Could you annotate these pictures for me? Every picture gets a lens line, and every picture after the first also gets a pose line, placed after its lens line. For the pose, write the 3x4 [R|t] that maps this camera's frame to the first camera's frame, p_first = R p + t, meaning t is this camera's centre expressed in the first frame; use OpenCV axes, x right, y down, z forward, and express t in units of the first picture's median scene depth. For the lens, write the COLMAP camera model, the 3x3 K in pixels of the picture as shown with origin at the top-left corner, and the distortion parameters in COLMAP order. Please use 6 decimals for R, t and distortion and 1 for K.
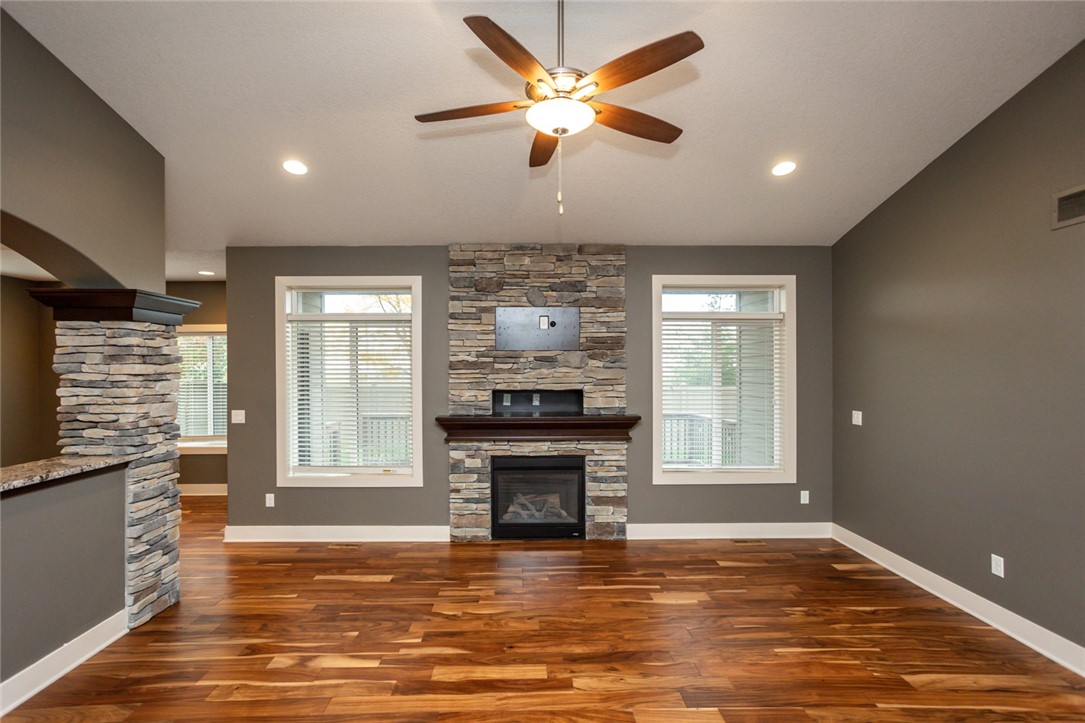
lens RADIAL K [[526.6, 0, 541.4], [0, 526.6, 370.9], [0, 0, 1]] dist [-0.032870, 0.020279]
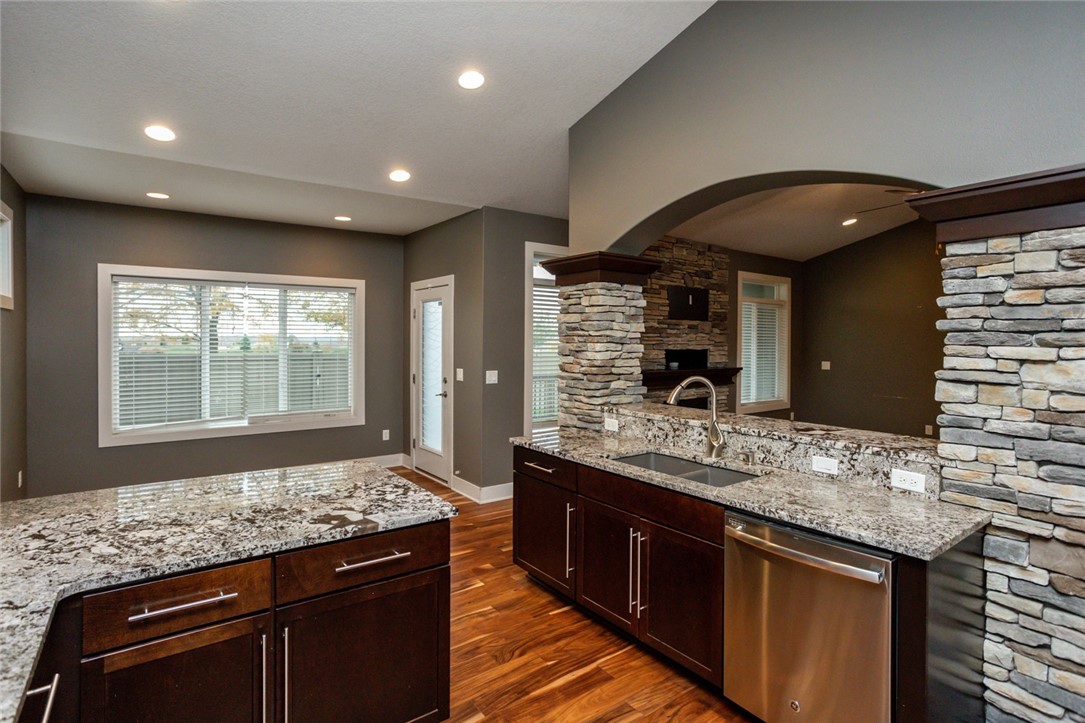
lens RADIAL K [[535.0, 0, 542.0], [0, 535.0, 347.7], [0, 0, 1]] dist [-0.031990, 0.021270]
pose [[0.816153, 0.000884, 0.577835, -1.098128], [-0.008246, 0.999915, 0.010116, 0.020489], [-0.577776, -0.013021, 0.816091, 0.109011]]
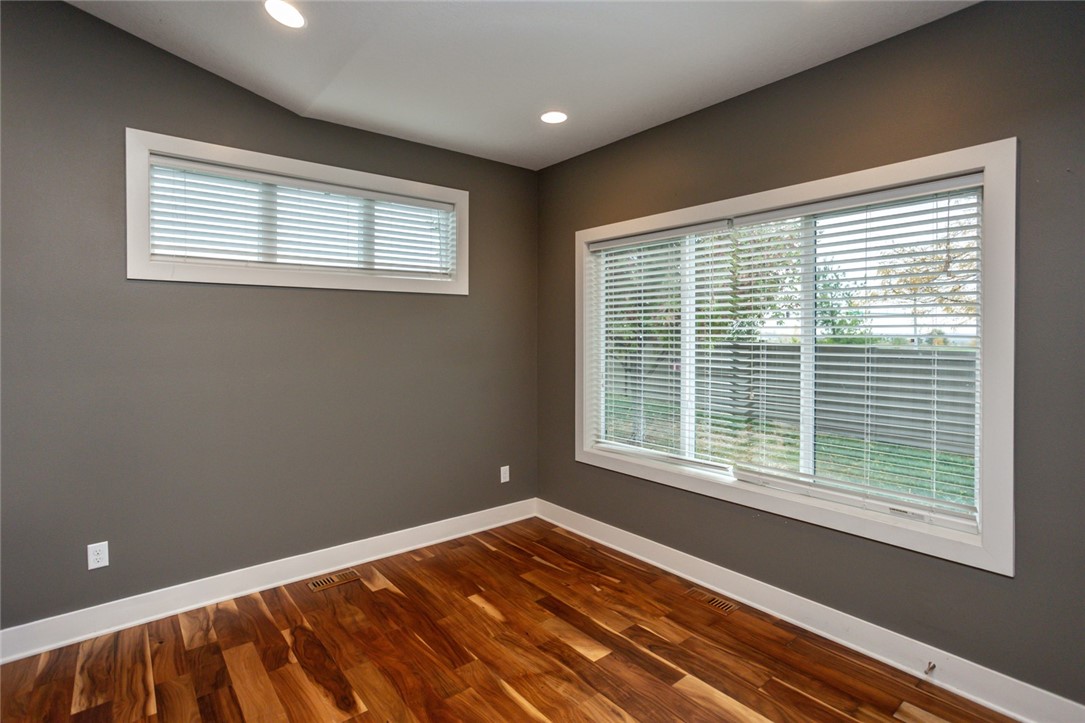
lens RADIAL K [[535.0, 0, 542.0], [0, 535.0, 347.7], [0, 0, 1]] dist [-0.031990, 0.021270]
pose [[0.620088, 0.027420, -0.784053, -0.597136], [-0.003492, 0.999476, 0.032192, 0.028533], [0.784524, -0.017223, 0.619859, 0.859182]]
